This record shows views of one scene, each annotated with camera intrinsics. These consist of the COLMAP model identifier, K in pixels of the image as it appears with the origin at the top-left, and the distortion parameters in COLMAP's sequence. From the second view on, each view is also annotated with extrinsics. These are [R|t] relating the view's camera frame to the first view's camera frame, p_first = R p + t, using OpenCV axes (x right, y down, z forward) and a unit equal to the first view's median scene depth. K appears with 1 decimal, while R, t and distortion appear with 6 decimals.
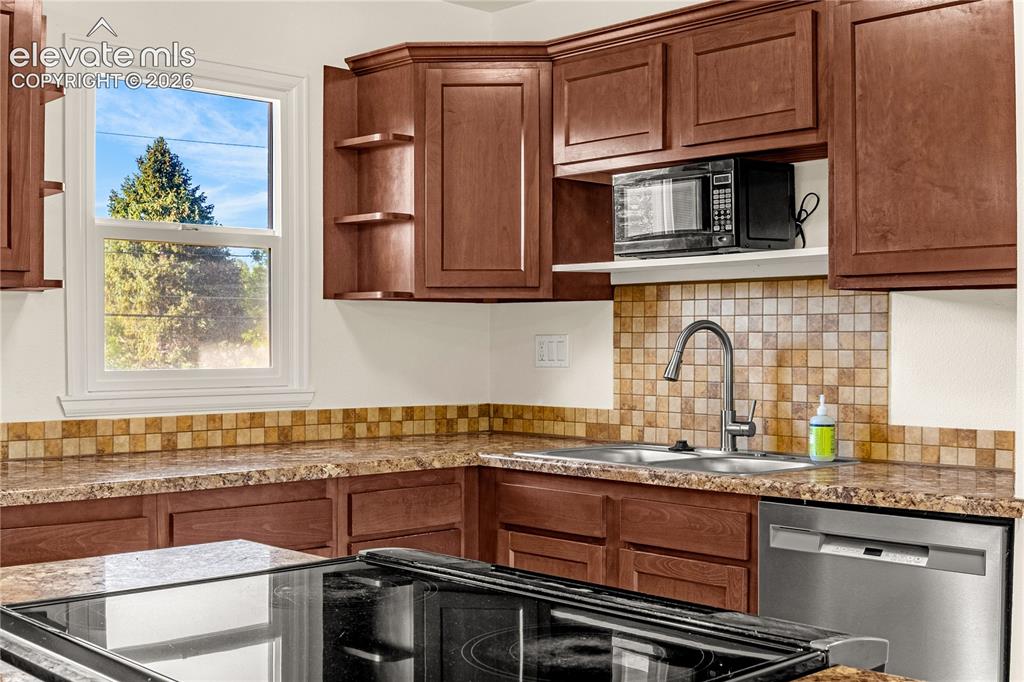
lens RADIAL K [[1232.6, 0, 514.7], [0, 1232.6, 346.5], [0, 0, 1]] dist [-0.037558, -0.055574]
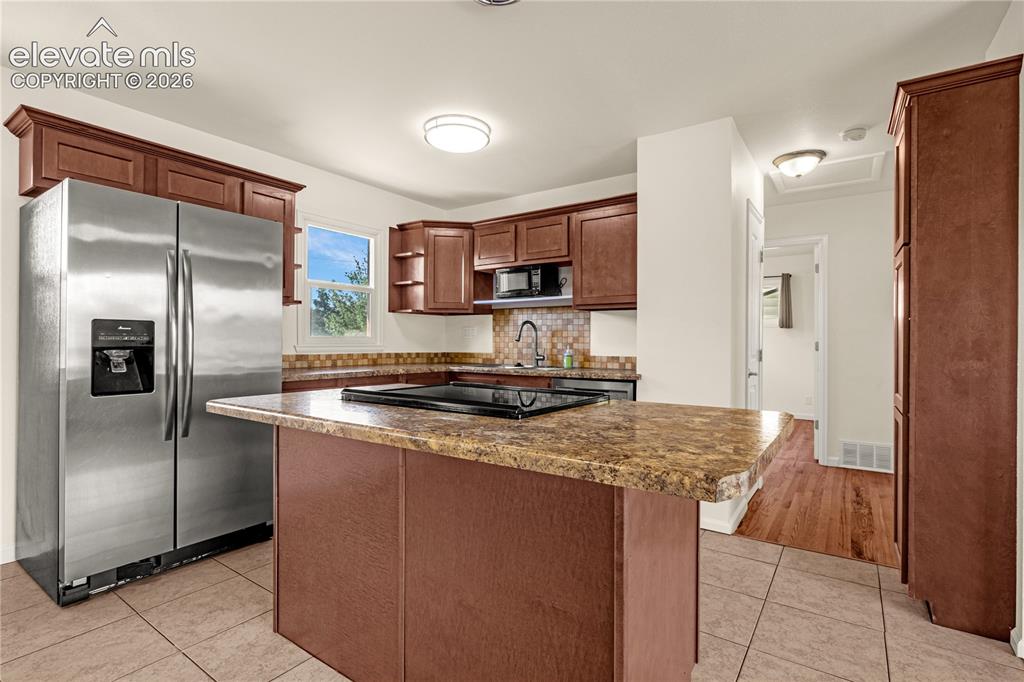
lens RADIAL K [[486.0, 0, 512.0], [0, 486.0, 341.0], [0, 0, 1]] dist [-0.003717, -0.000199]
pose [[0.981745, 0.004898, 0.190140, -0.096670], [-0.004142, 0.999982, -0.004372, 0.030452], [-0.190158, 0.003505, 0.981747, -0.115336]]
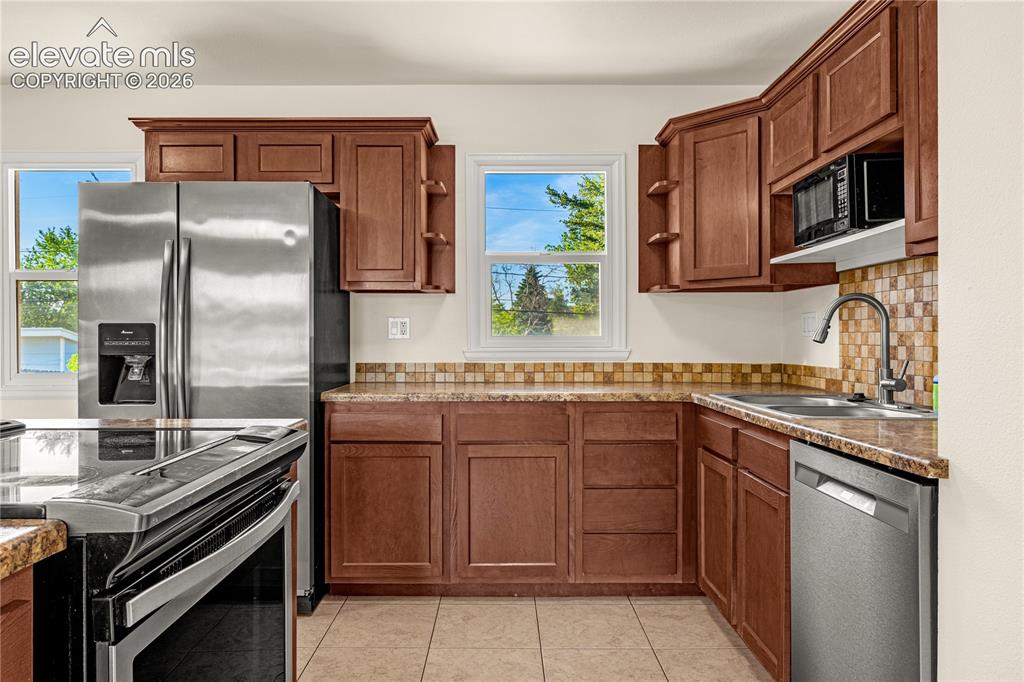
lens RADIAL K [[691.6, 0, 508.8], [0, 691.6, 337.7], [0, 0, 1]] dist [0.005246, 0.000662]
pose [[0.724357, -0.002173, -0.689422, 0.358153], [0.000010, 0.999995, -0.003141, 0.023218], [0.689426, 0.002268, 0.724353, 0.257841]]
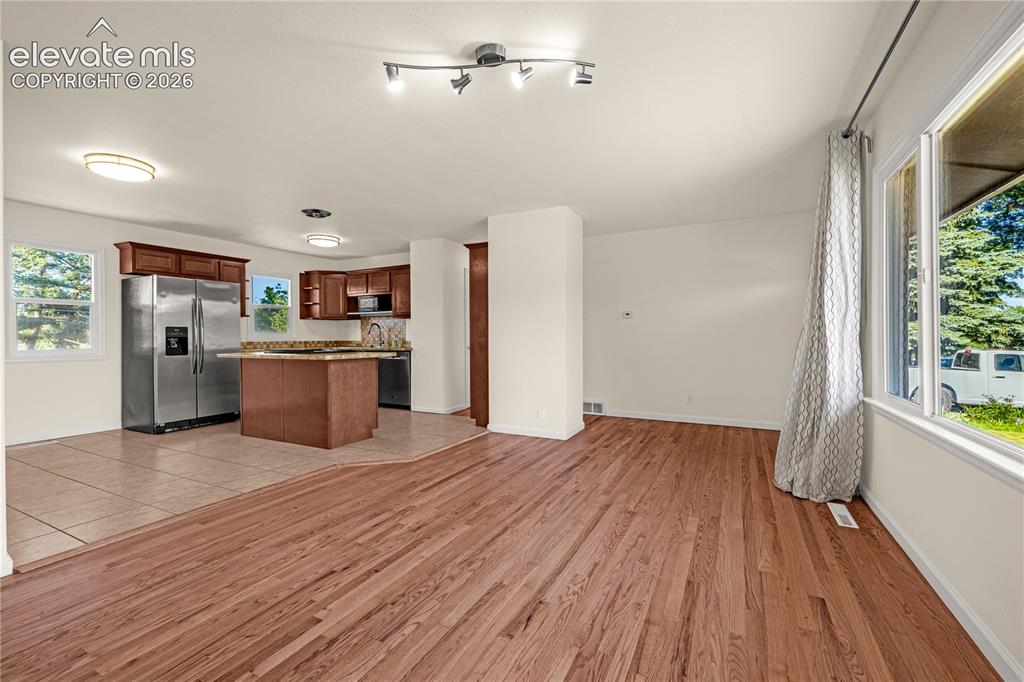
lens RADIAL K [[433.4, 0, 507.3], [0, 433.4, 336.4], [0, 0, 1]] dist [0.003088, 0.000357]
pose [[0.950383, -0.007128, 0.311000, 0.107525], [0.007788, 0.999969, -0.000881, 0.043273], [-0.310984, 0.003260, 0.950410, -1.025238]]
